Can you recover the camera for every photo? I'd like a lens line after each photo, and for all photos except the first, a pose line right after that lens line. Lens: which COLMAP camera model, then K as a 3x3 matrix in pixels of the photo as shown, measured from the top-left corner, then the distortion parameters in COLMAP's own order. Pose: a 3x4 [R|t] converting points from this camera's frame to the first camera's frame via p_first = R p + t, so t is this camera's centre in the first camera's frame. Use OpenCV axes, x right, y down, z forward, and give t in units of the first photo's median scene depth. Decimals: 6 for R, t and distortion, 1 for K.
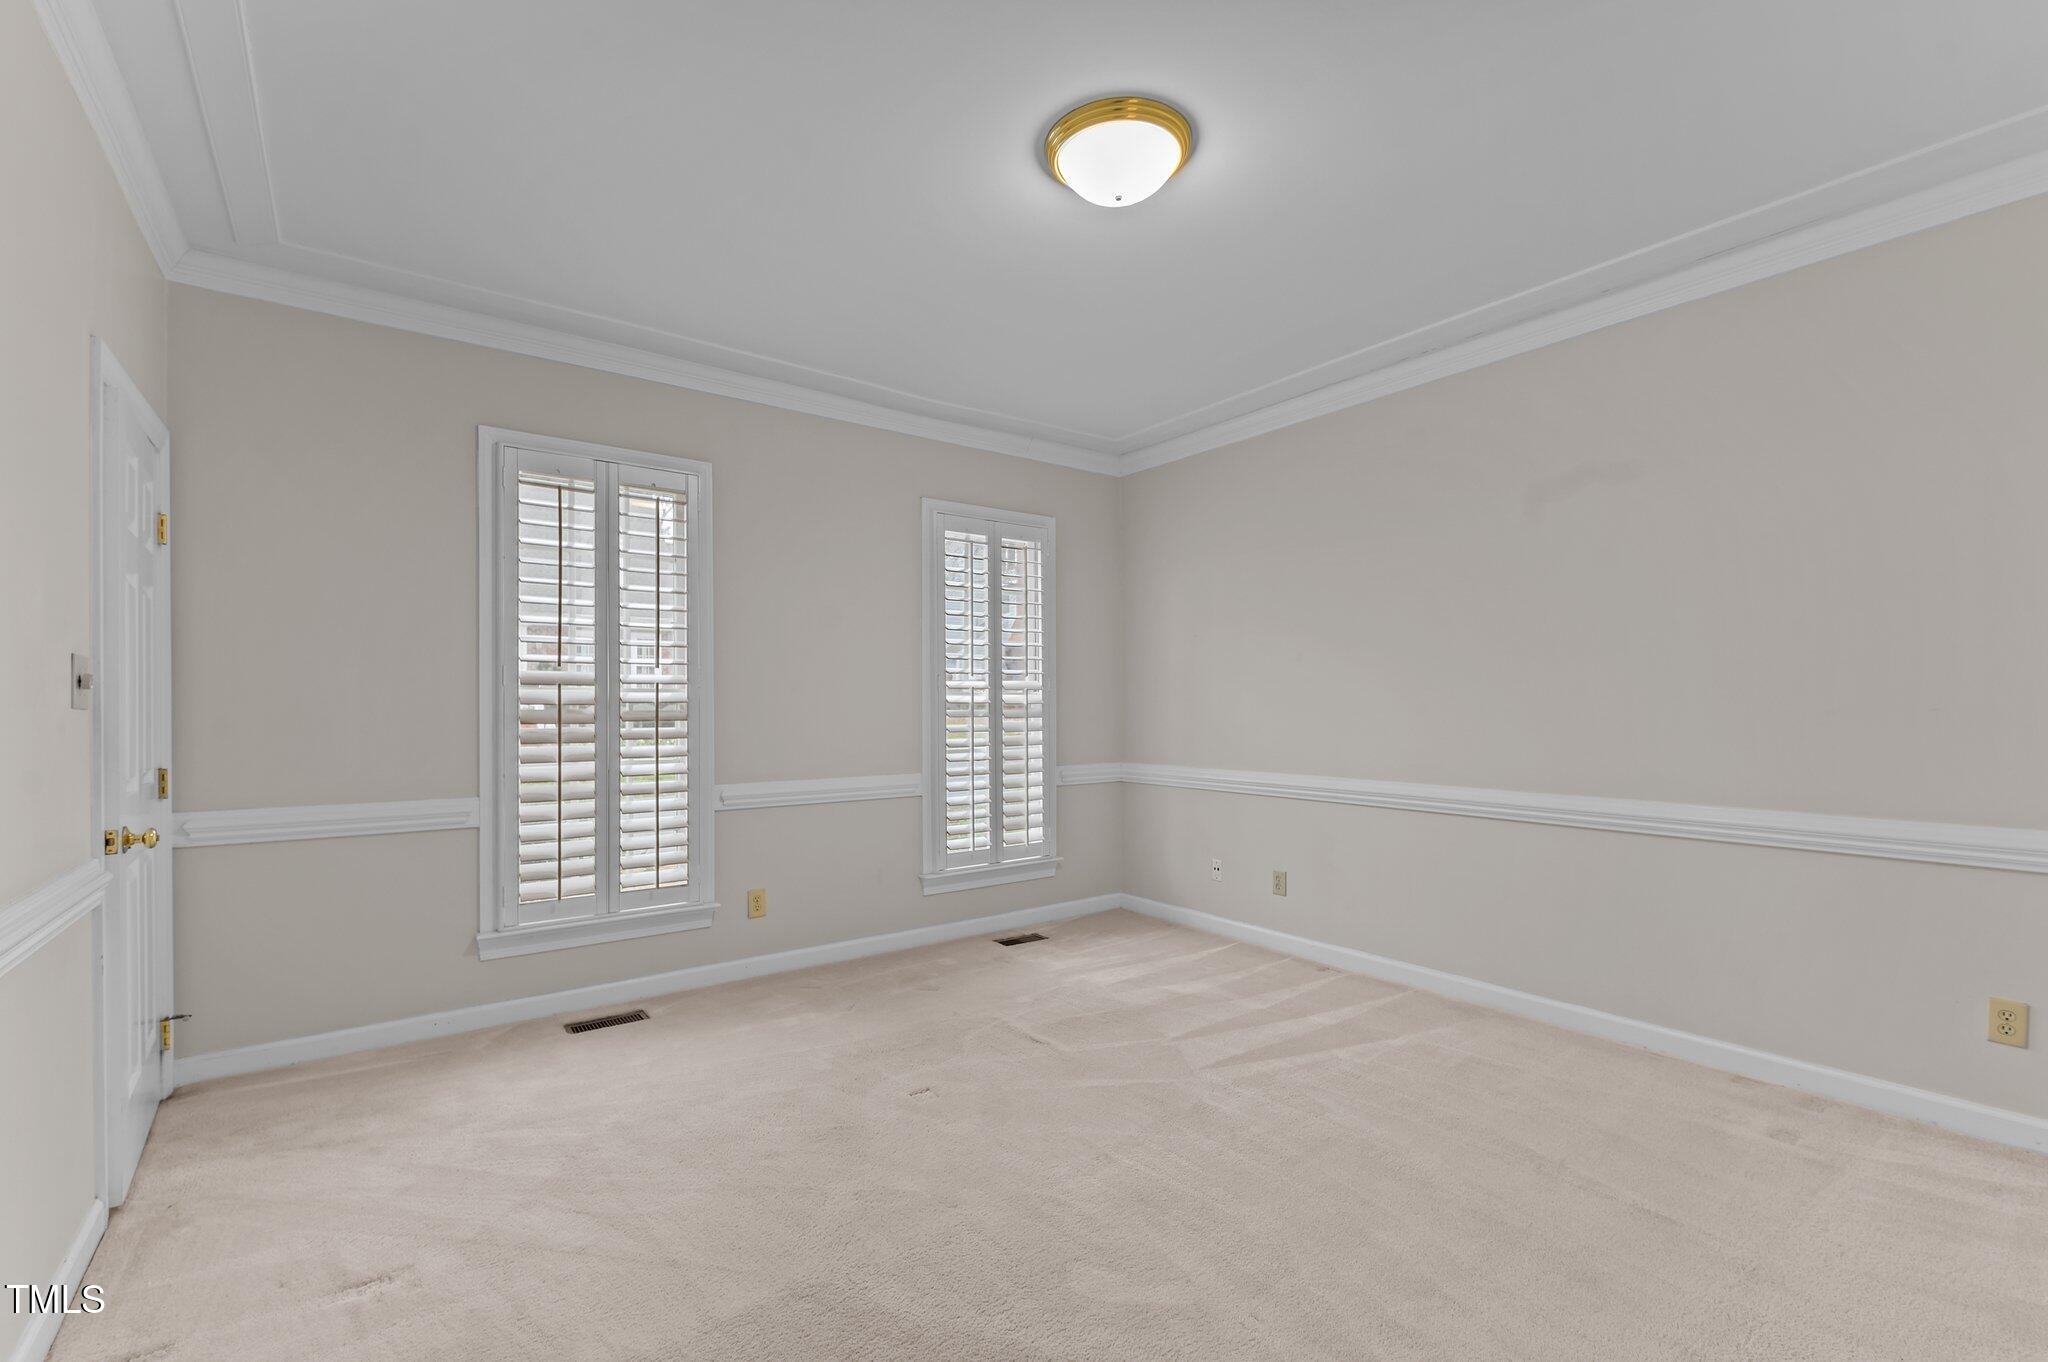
lens RADIAL K [[879.4, 0, 1020.9], [0, 879.4, 693.6], [0, 0, 1]] dist [0.001322, -0.000945]
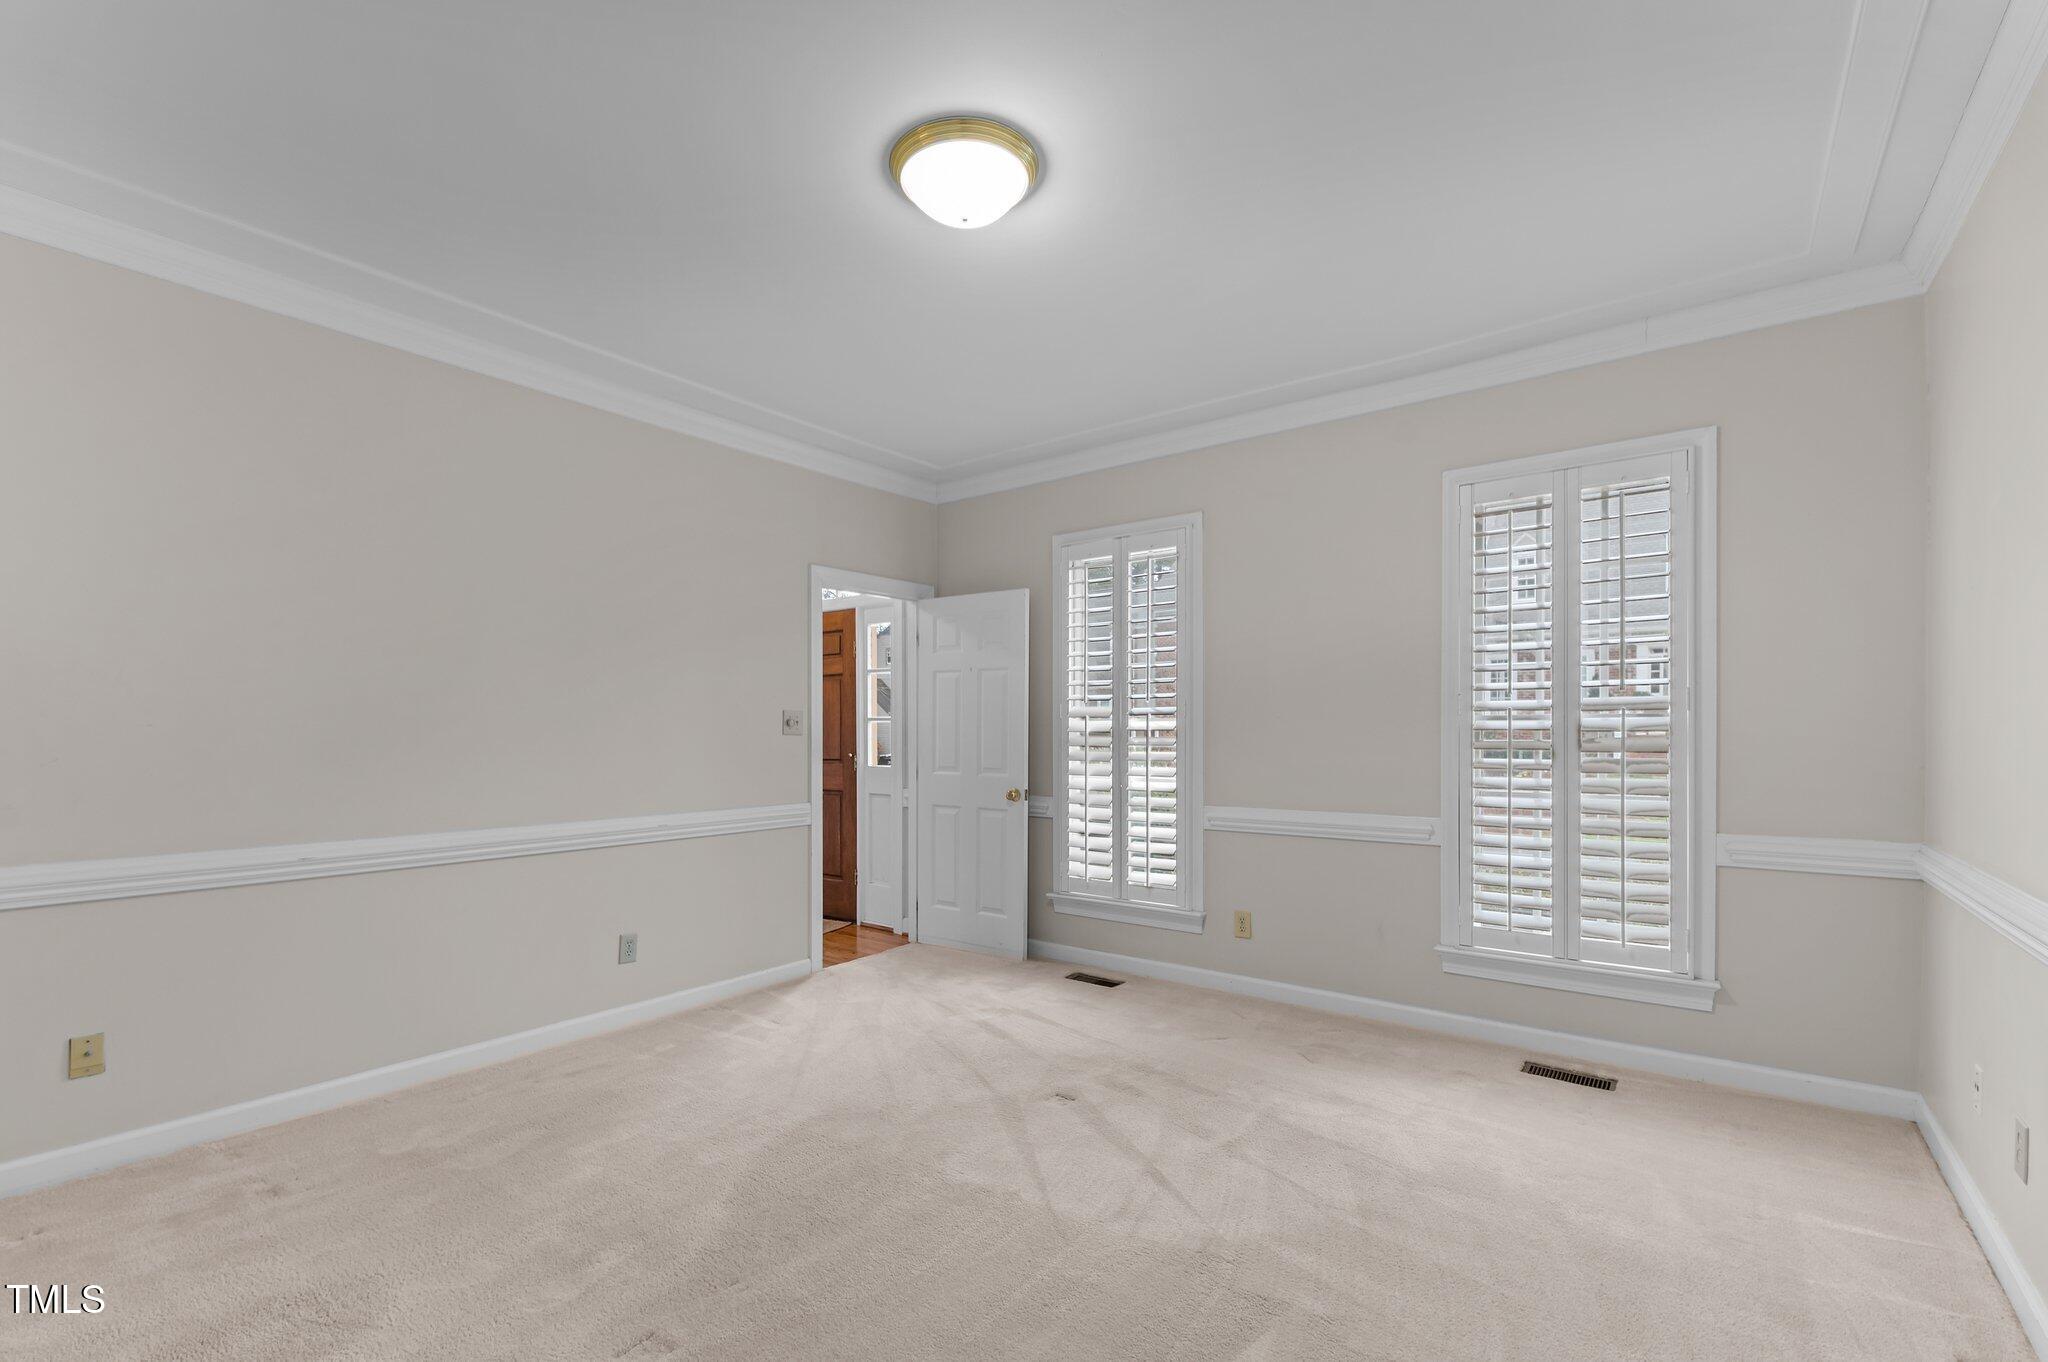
lens RADIAL K [[887.1, 0, 1024.1], [0, 887.1, 734.2], [0, 0, 1]] dist [0.000800, -0.000115]
pose [[0.274346, 0.000633, -0.961631, 0.521631], [0.012755, 0.999909, 0.004297, 0.005644], [0.961547, -0.013445, 0.274313, 0.386514]]
